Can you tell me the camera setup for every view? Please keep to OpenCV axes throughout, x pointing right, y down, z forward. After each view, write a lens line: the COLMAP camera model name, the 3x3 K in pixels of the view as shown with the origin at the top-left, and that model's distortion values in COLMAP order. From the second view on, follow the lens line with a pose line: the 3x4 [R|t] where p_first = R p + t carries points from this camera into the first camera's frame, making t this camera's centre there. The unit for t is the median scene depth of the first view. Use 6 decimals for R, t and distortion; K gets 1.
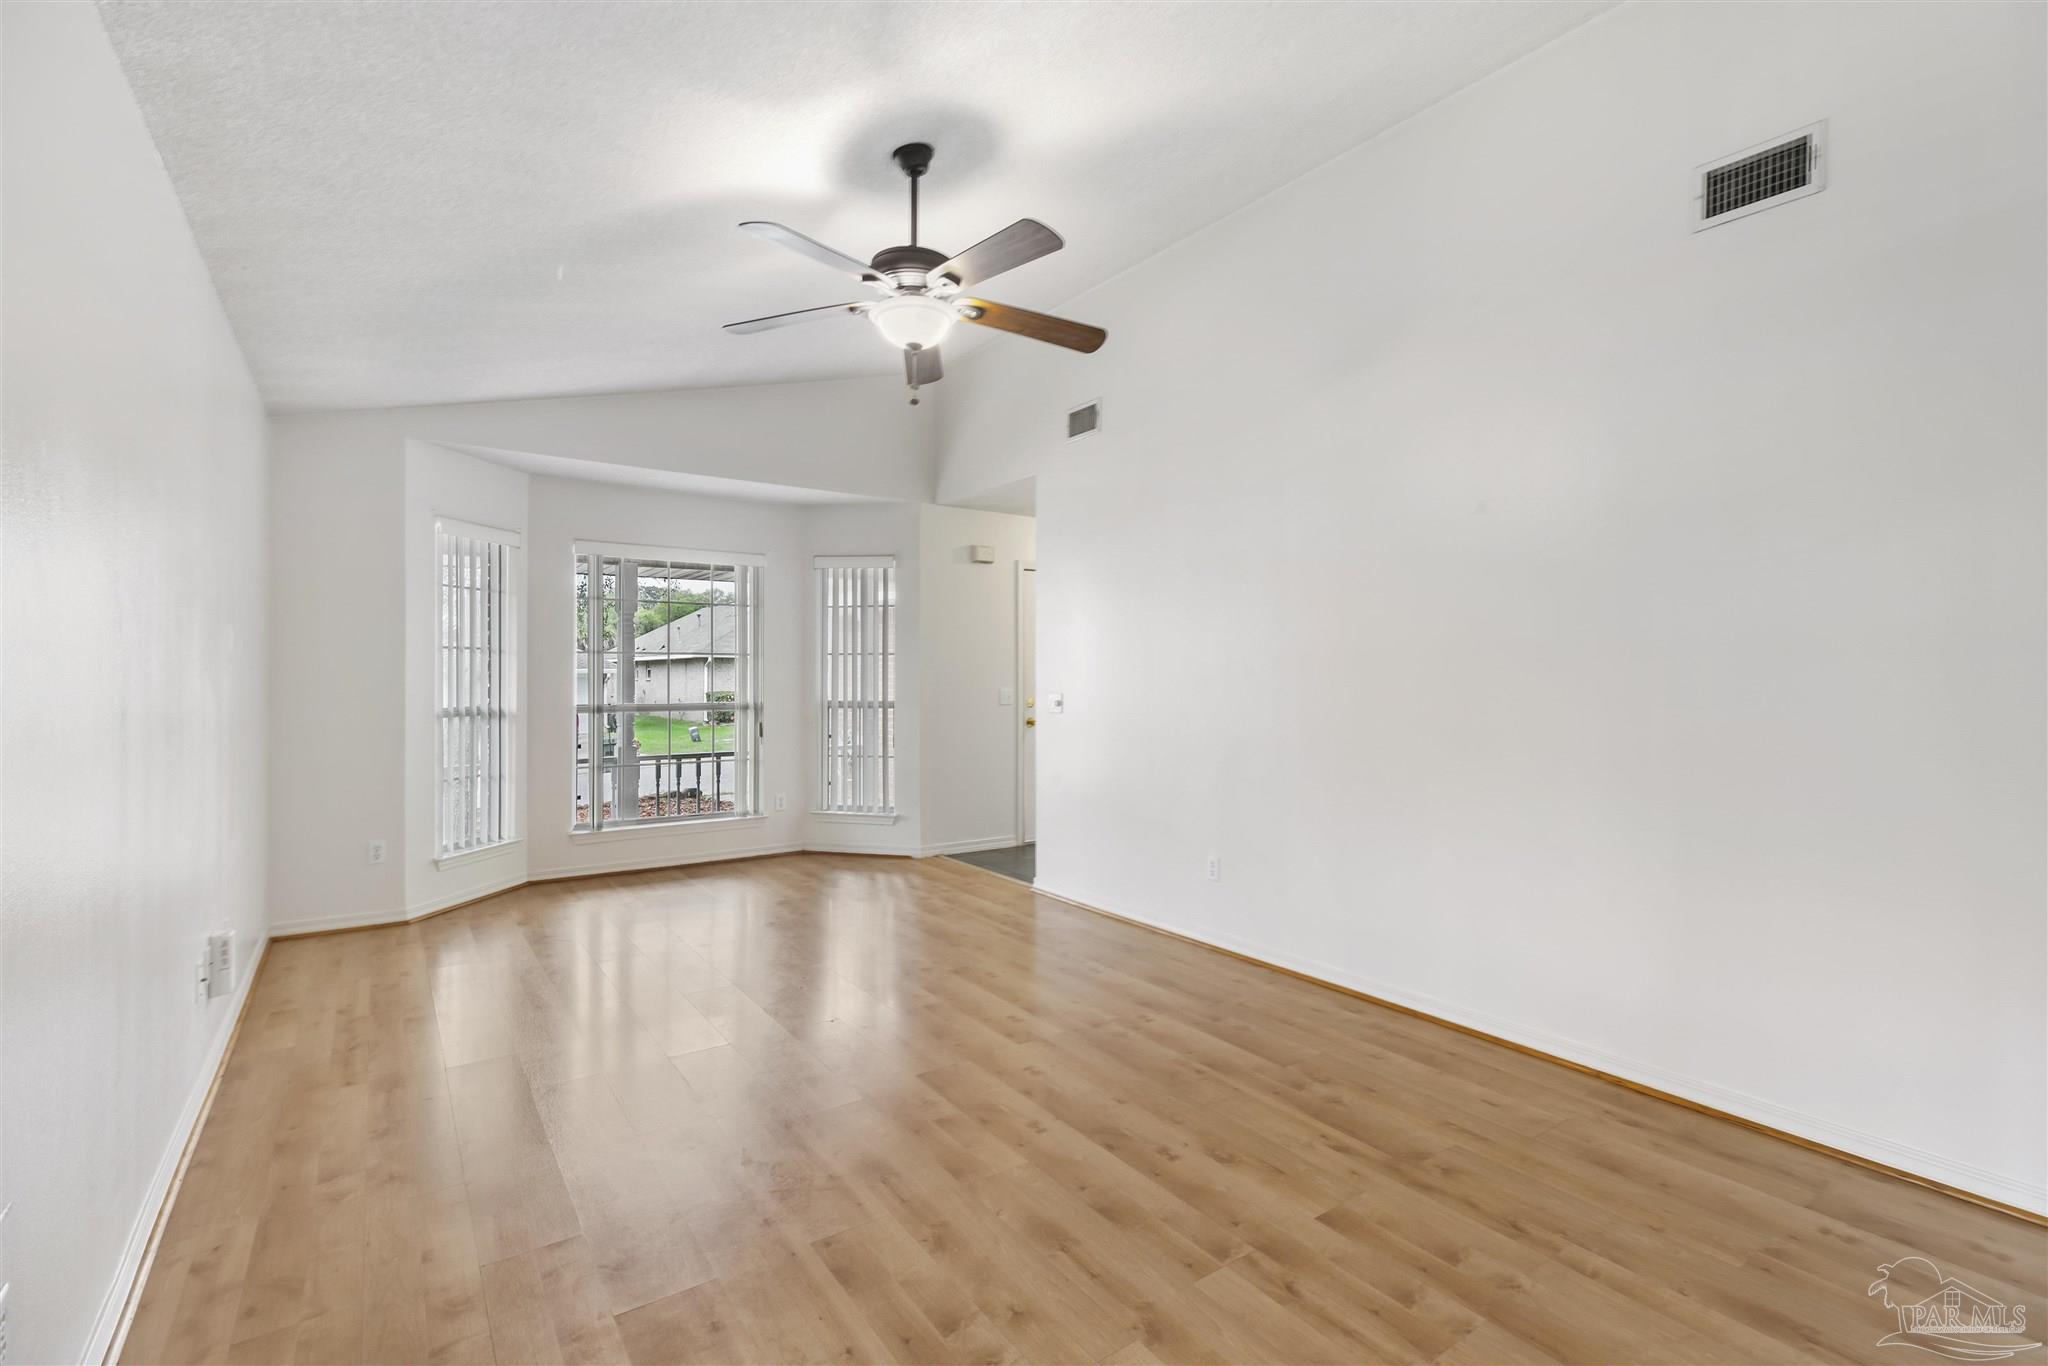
lens RADIAL K [[927.4, 0, 1021.5], [0, 927.4, 674.0], [0, 0, 1]] dist [-0.009579, 0.002972]
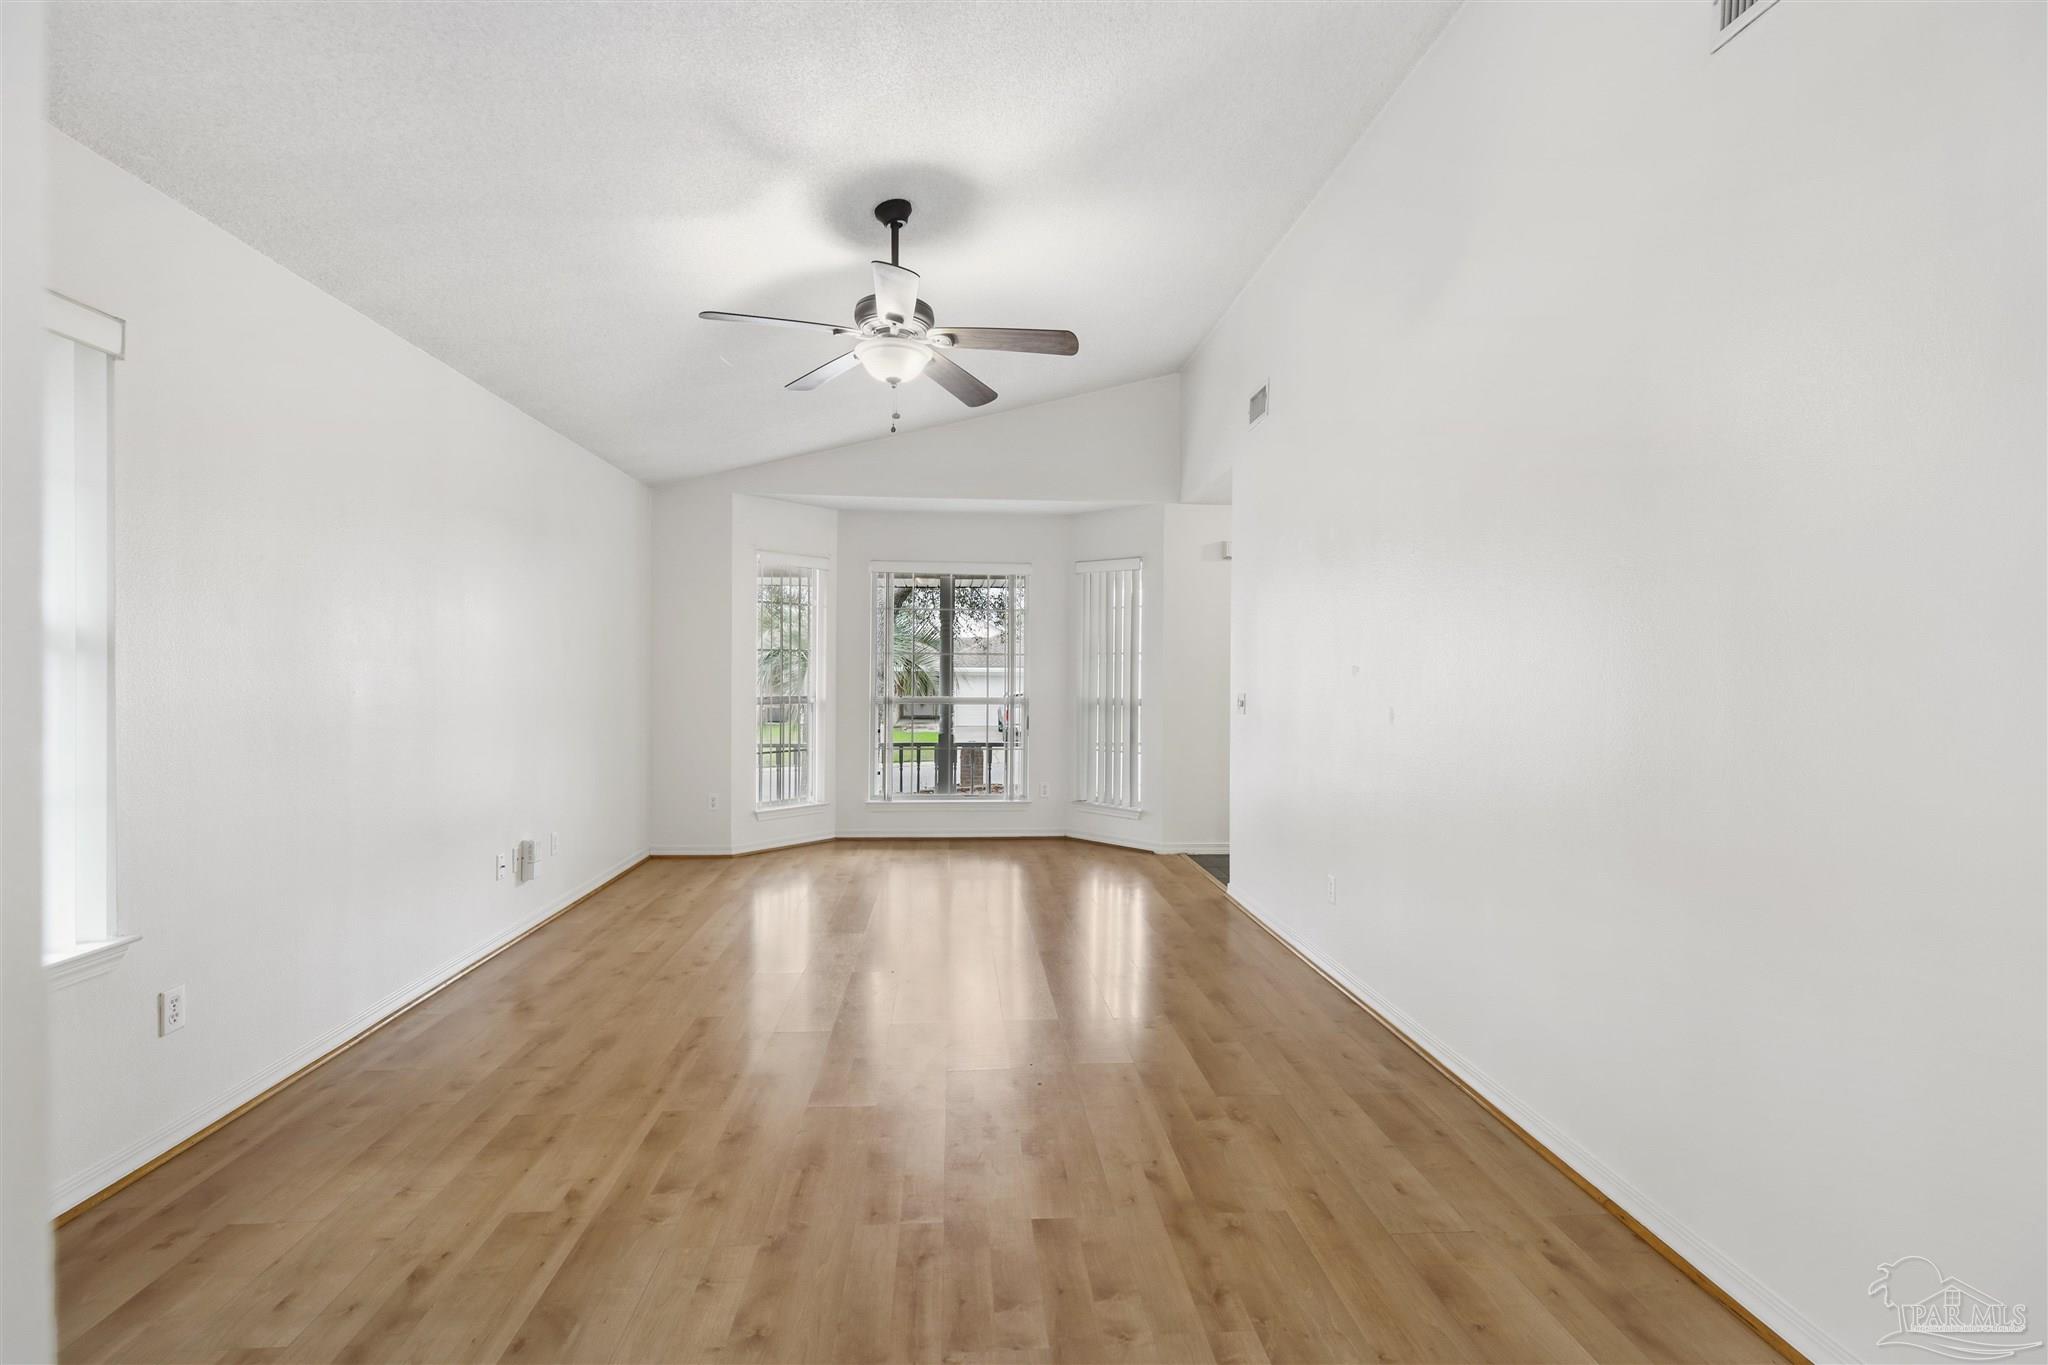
lens RADIAL K [[927.4, 0, 1014.2], [0, 927.4, 686.4], [0, 0, 1]] dist [-0.009579, 0.002972]
pose [[0.858688, 0.012044, -0.512357, 0.561556], [-0.004916, 0.999871, 0.015264, -0.000164], [0.512475, -0.010588, 0.858637, 0.098125]]
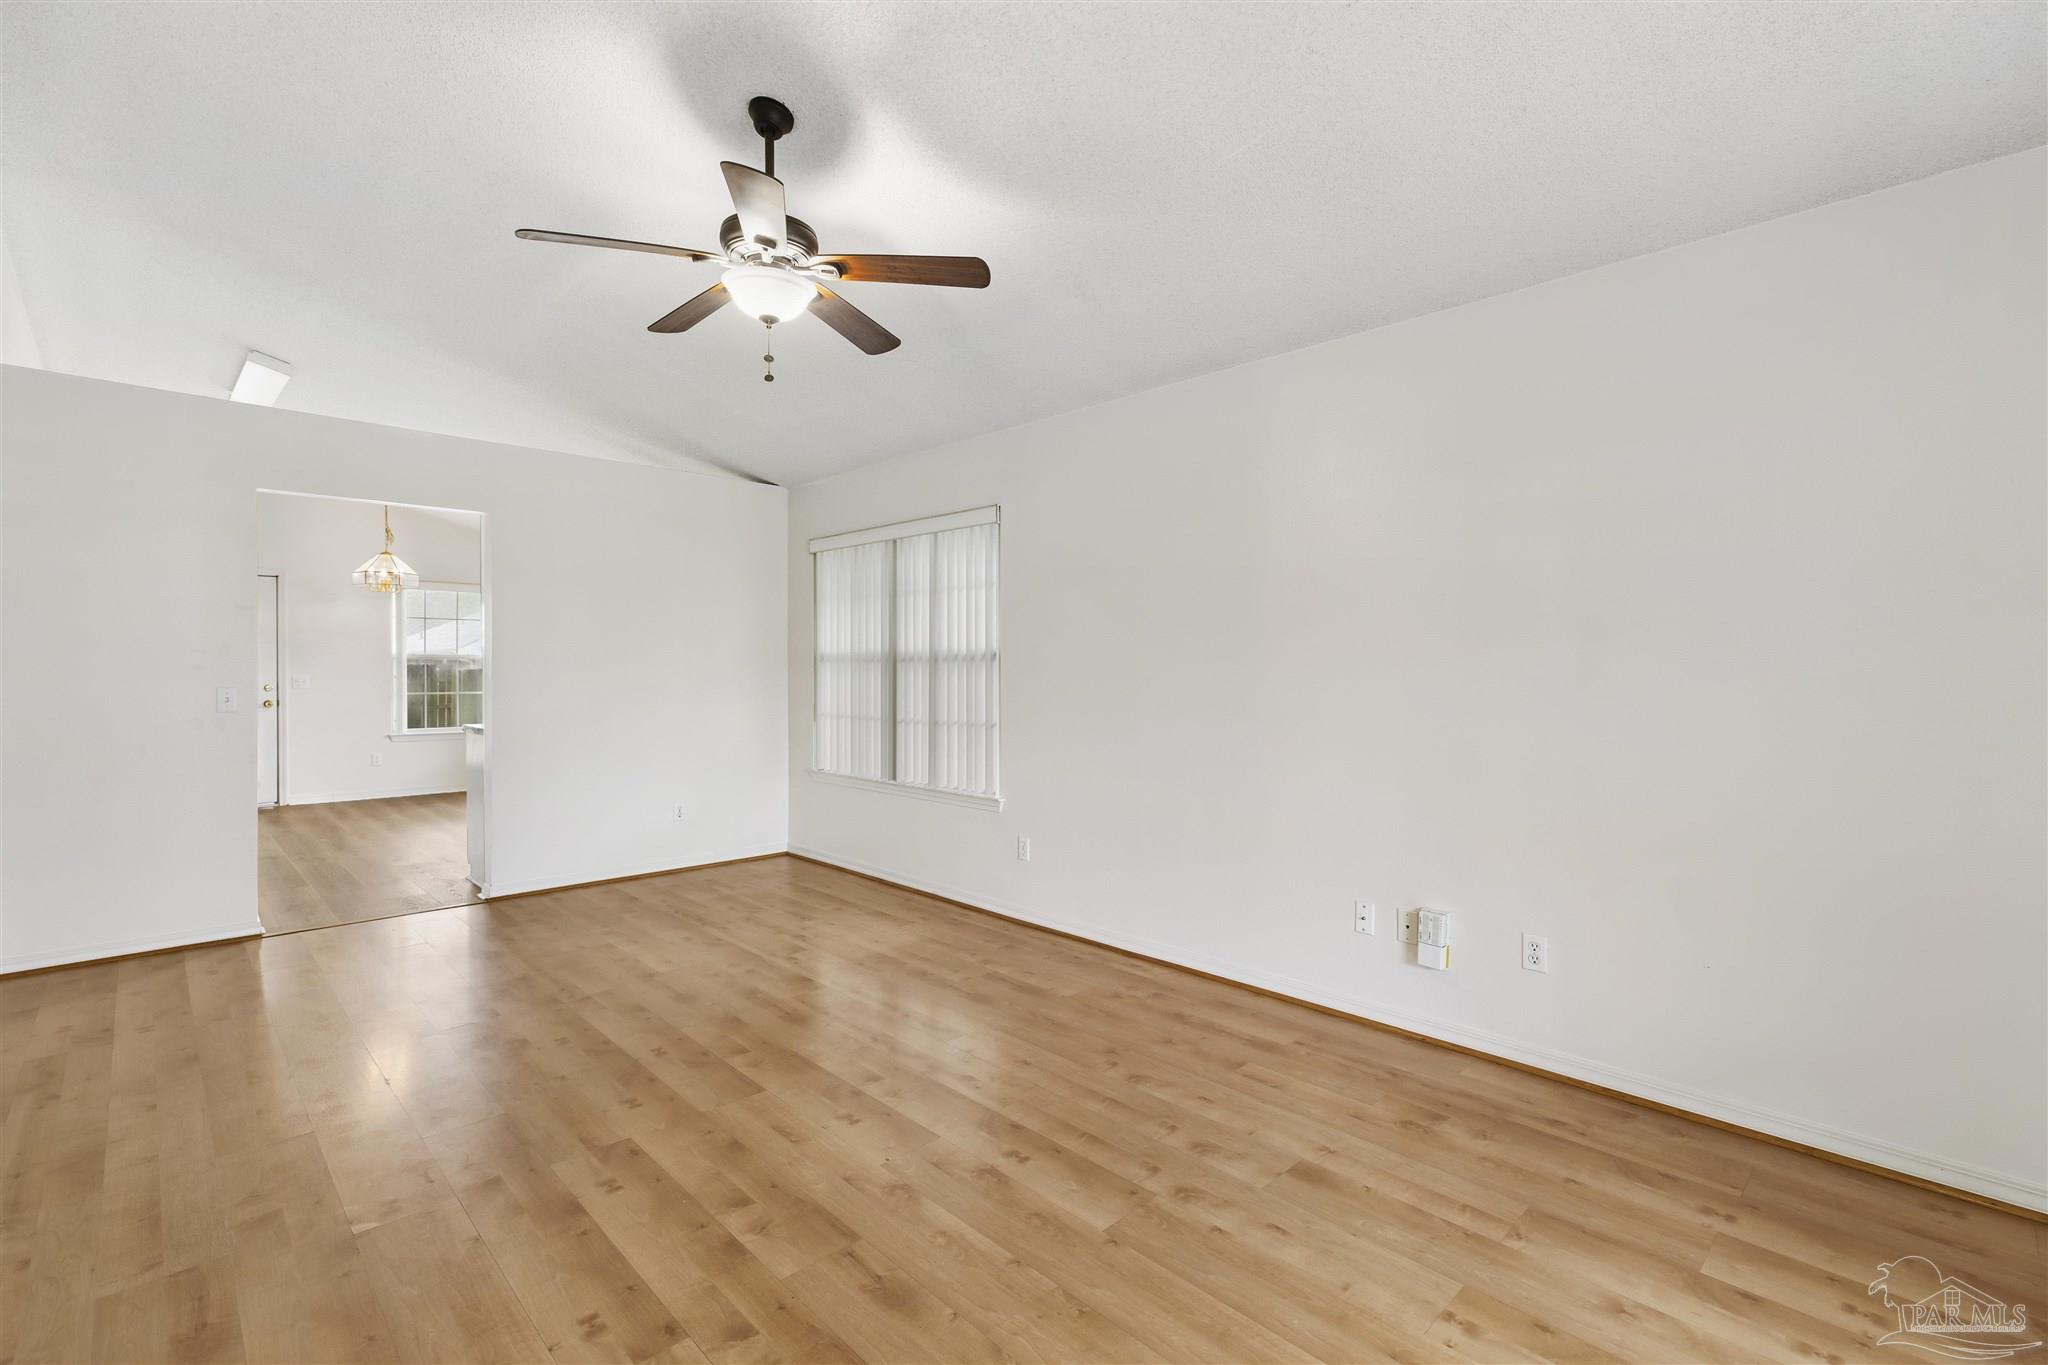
lens RADIAL K [[927.4, 0, 1038.8], [0, 927.4, 680.0], [0, 0, 1]] dist [-0.009579, 0.002972]
pose [[-0.985719, -0.004817, -0.168327, -0.216499], [-0.006597, 0.999928, 0.010020, 0.001617], [0.168267, 0.010987, -0.985680, 1.871974]]
